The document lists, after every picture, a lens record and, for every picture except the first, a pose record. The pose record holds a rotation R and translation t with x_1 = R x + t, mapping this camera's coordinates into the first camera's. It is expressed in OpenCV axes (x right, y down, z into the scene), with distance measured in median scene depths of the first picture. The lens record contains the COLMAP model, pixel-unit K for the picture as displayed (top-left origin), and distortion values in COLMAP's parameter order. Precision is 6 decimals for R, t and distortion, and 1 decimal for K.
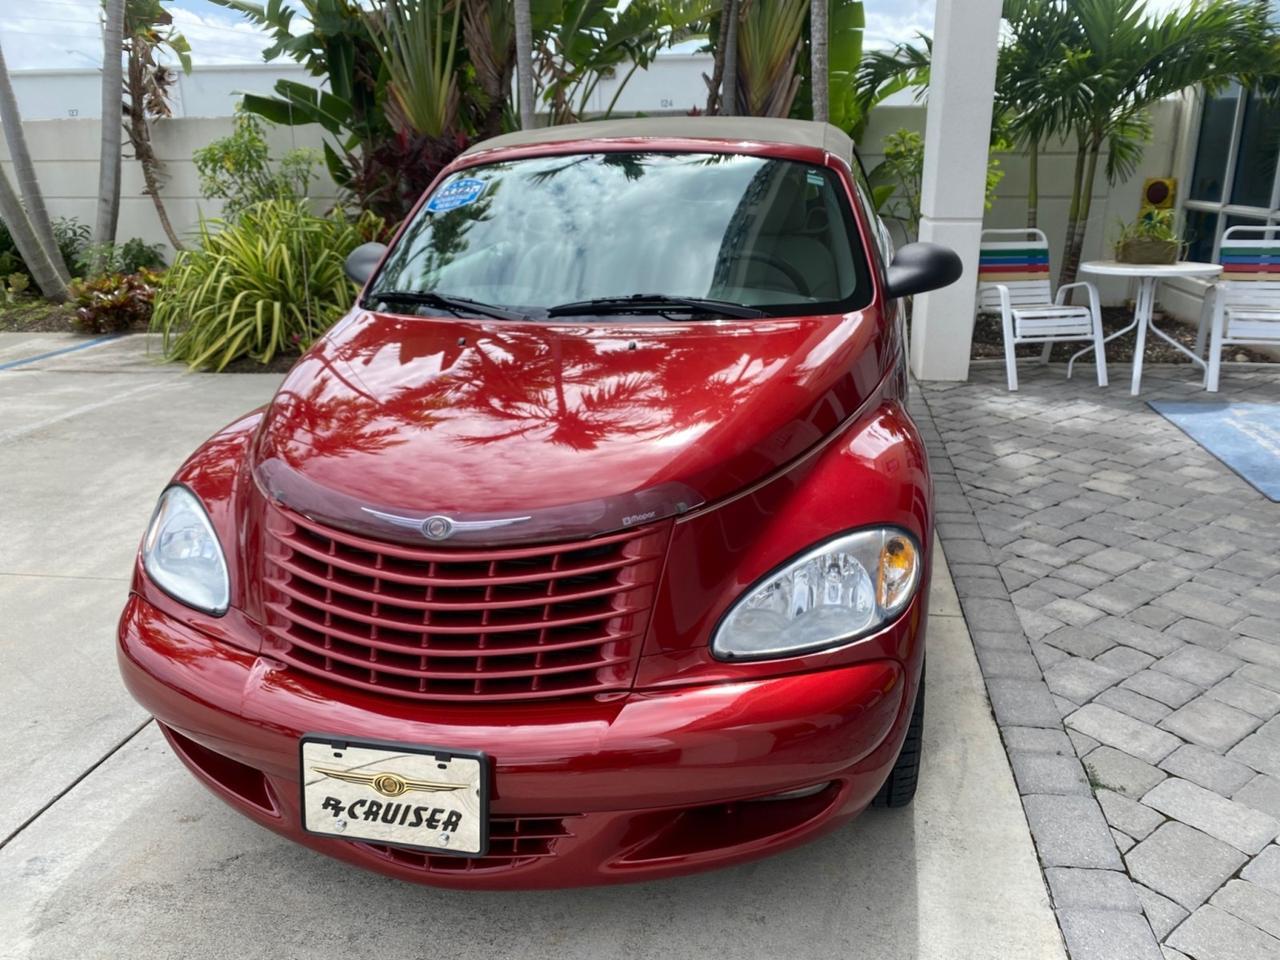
lens RADIAL K [[1000.3, 0, 633.2], [0, 1000.3, 473.6], [0, 0, 1]] dist [0.016299, -0.018970]
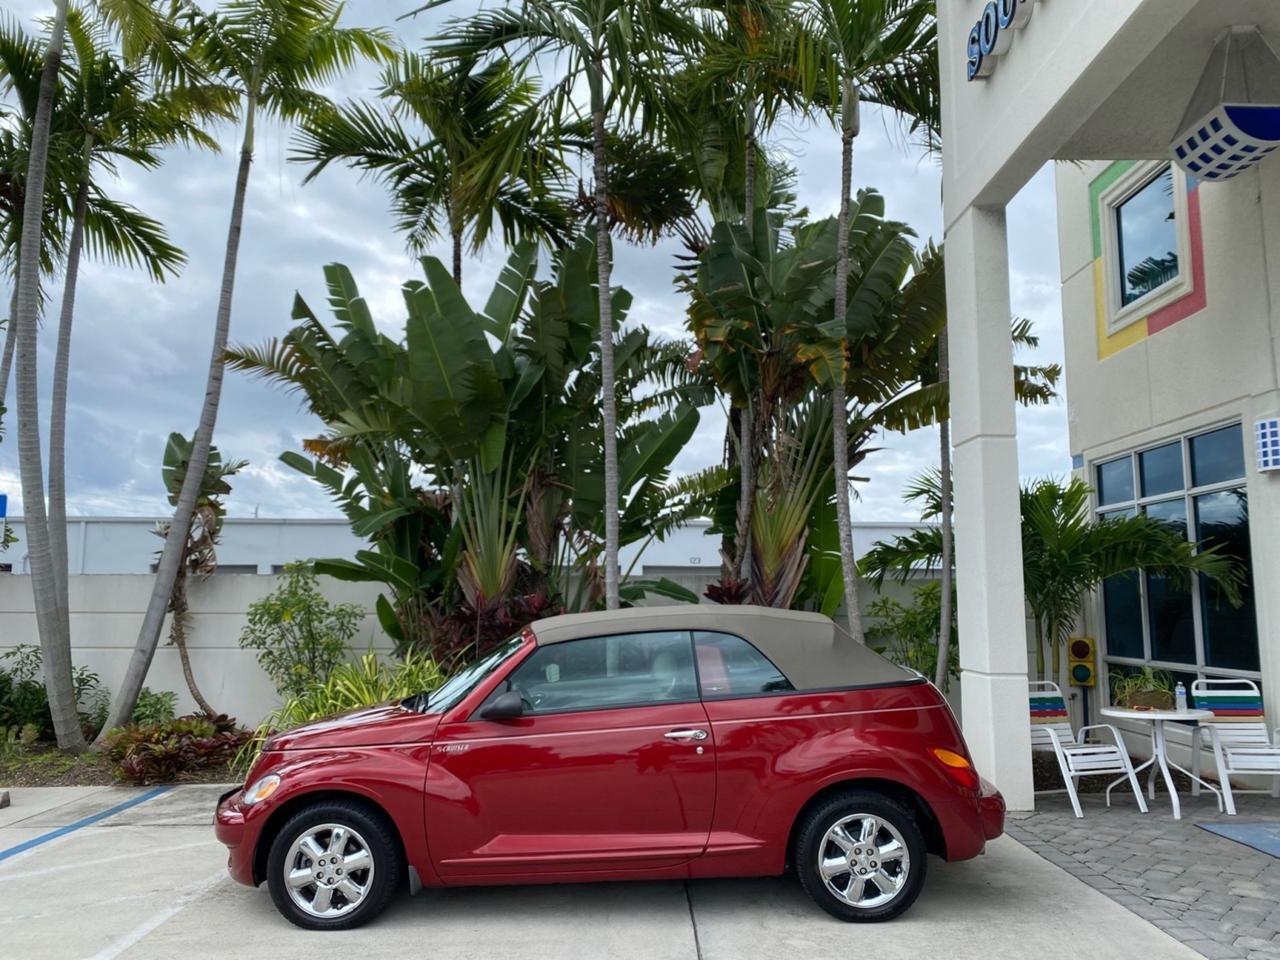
lens RADIAL K [[1000.3, 0, 634.5], [0, 1000.3, 478.8], [0, 0, 1]] dist [0.016299, -0.018970]
pose [[0.981483, 0.036588, 0.188020, -0.288081], [0.044585, 0.910988, -0.410016, 0.011743], [-0.186286, 0.410806, 0.892488, -0.096179]]
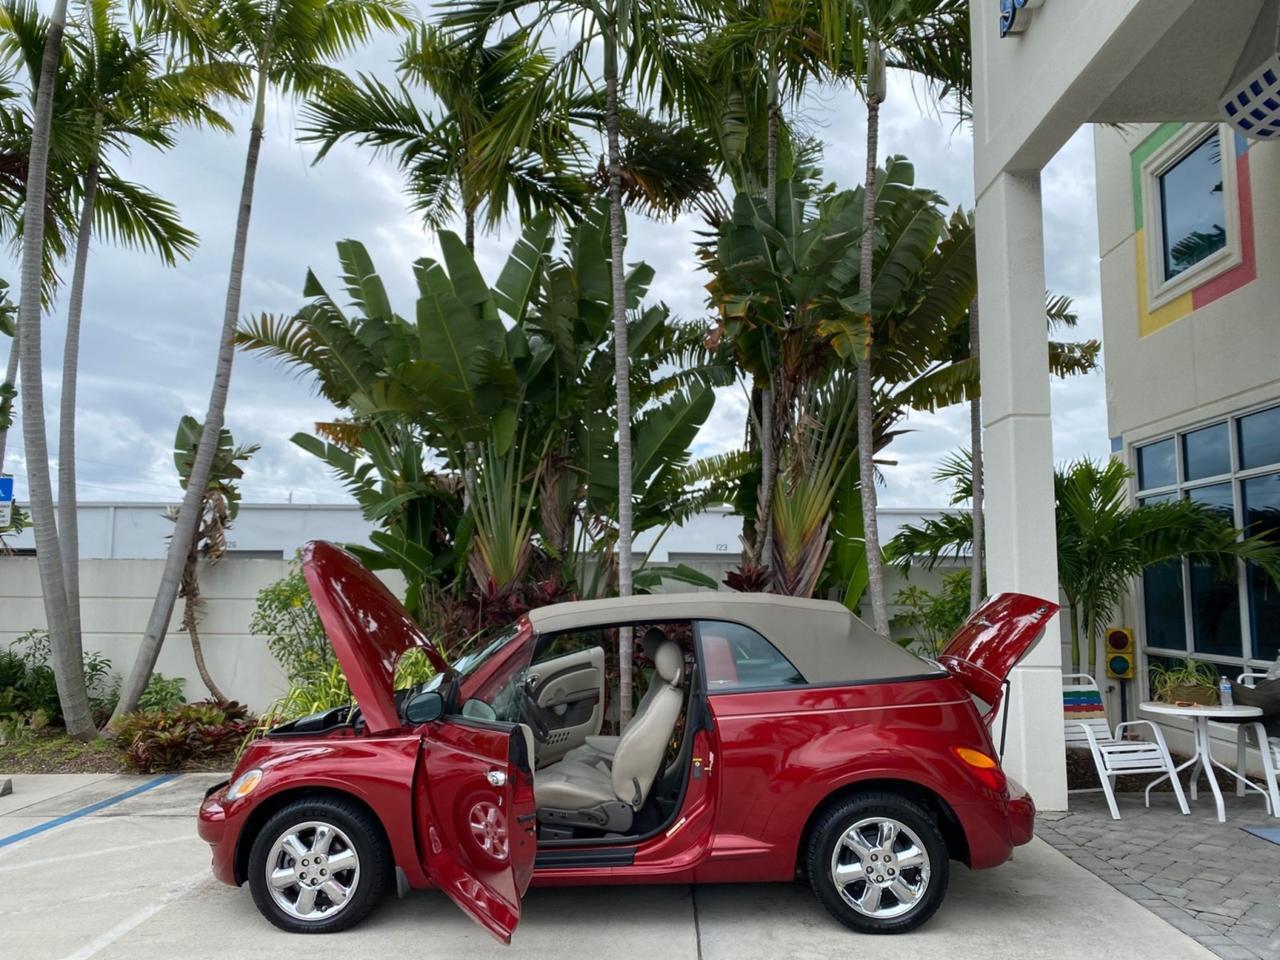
lens RADIAL K [[1000.3, 0, 634.2], [0, 1000.3, 478.4], [0, 0, 1]] dist [0.016299, -0.018970]
pose [[0.987069, 0.034527, 0.156536, -0.261776], [0.031358, 0.916069, -0.399793, -0.000028], [-0.157201, 0.399531, 0.903140, -0.060892]]
